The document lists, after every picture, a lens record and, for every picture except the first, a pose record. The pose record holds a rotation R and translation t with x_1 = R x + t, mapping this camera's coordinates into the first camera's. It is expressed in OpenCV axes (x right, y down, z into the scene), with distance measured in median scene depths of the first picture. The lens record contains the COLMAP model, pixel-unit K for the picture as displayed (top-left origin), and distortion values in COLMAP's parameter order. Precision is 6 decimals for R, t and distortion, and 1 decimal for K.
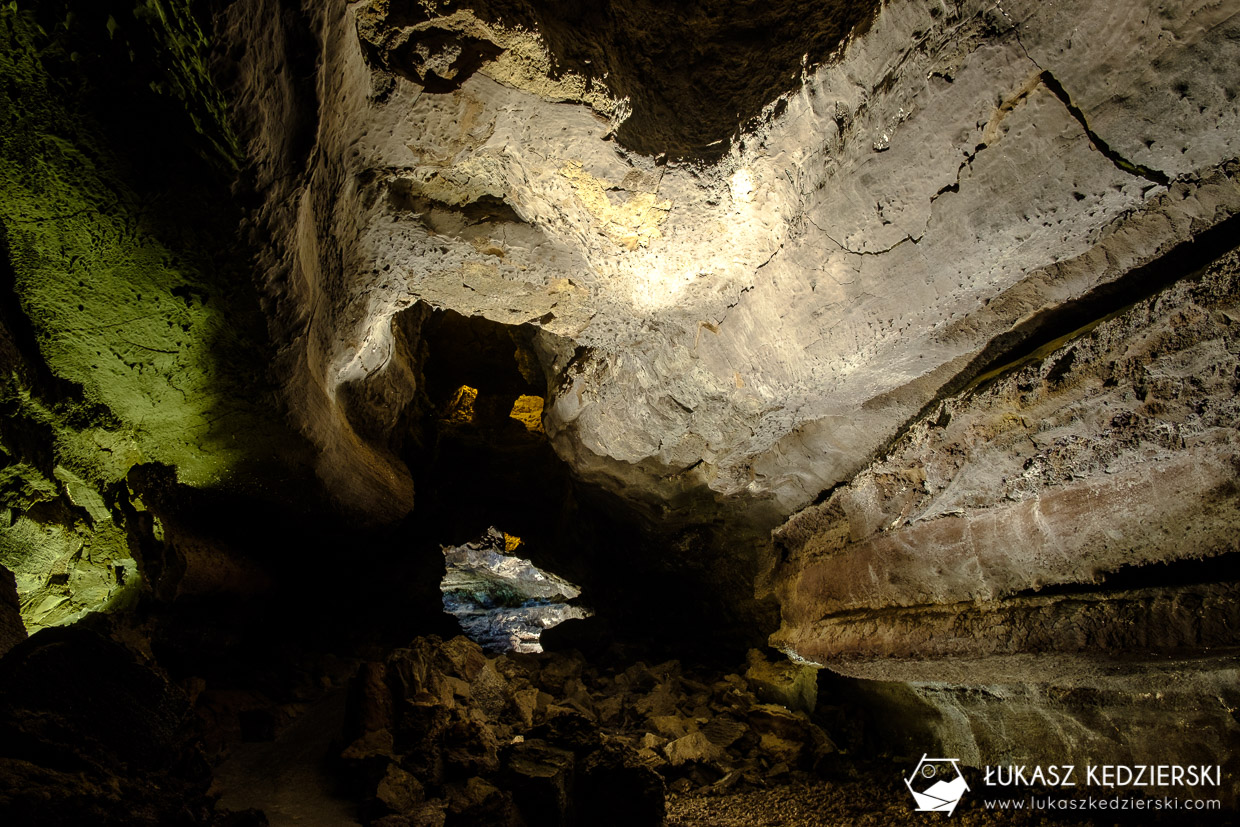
lens RADIAL K [[955.7, 0, 617.4], [0, 955.7, 416.7], [0, 0, 1]] dist [-0.040185, 0.013114]
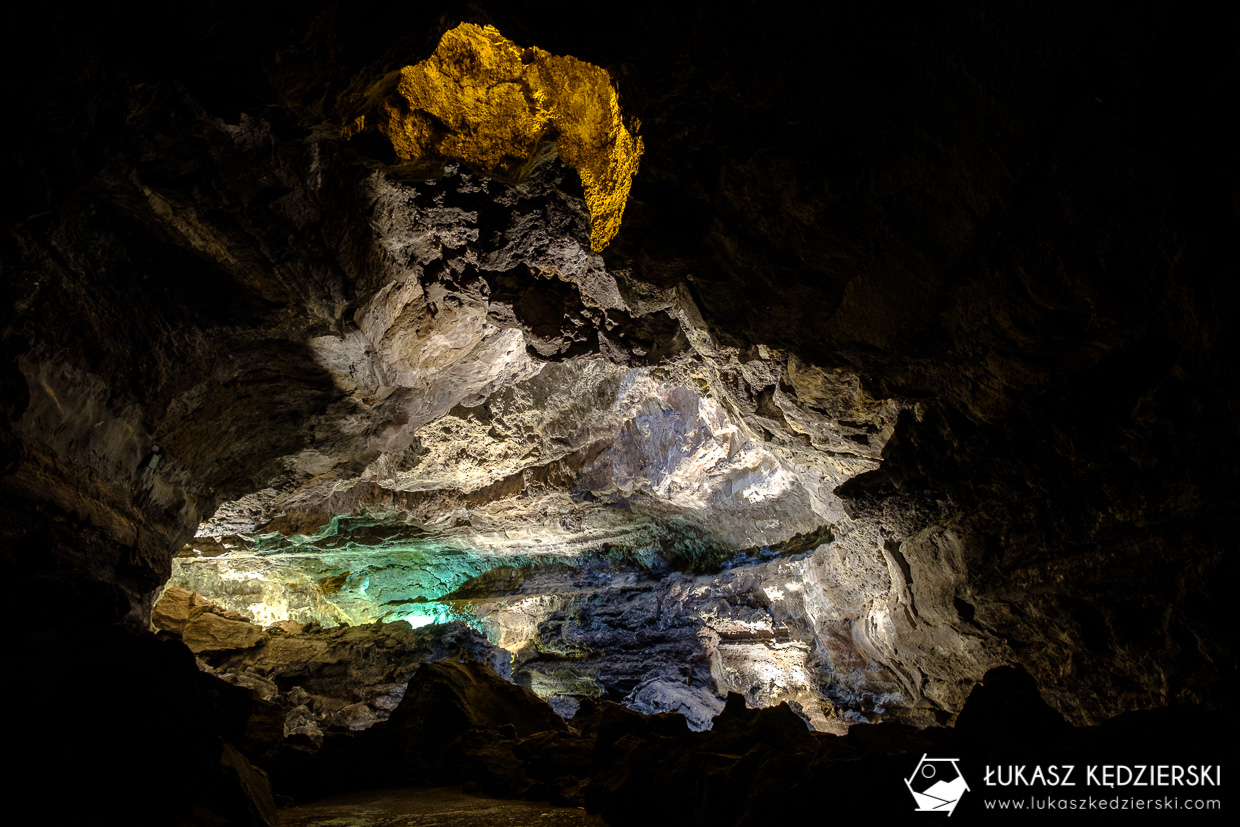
lens RADIAL K [[955.7, 0, 623.2], [0, 955.7, 414.2], [0, 0, 1]] dist [-0.040185, 0.013114]
pose [[0.974396, -0.047699, -0.219721, -0.038840], [0.045421, 0.998849, -0.015410, 0.126547], [0.220203, 0.005036, 0.975441, 0.518172]]
